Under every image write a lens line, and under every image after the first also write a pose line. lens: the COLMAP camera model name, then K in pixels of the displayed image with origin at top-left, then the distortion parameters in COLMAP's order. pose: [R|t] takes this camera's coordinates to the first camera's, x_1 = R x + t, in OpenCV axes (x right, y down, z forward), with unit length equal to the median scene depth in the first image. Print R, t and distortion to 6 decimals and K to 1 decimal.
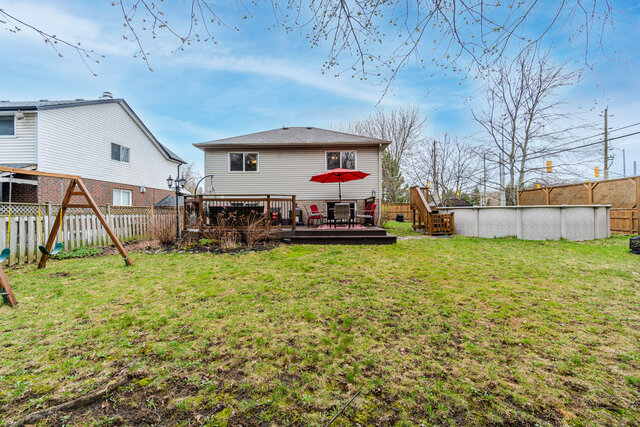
lens RADIAL K [[273.9, 0, 315.0], [0, 273.9, 211.6], [0, 0, 1]] dist [-0.005149, 0.000132]
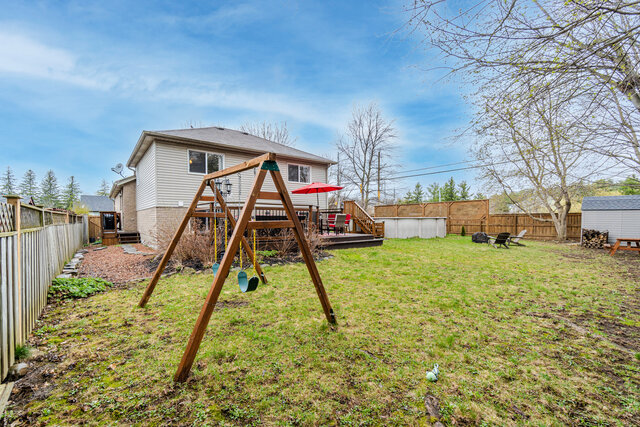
lens RADIAL K [[282.4, 0, 321.5], [0, 282.4, 225.8], [0, 0, 1]] dist [-0.000610, 0.000029]
pose [[0.762008, -0.009380, 0.647499, -0.556561], [-0.006073, 0.999748, 0.021630, -0.003726], [-0.647539, -0.020414, 0.761759, 0.074101]]
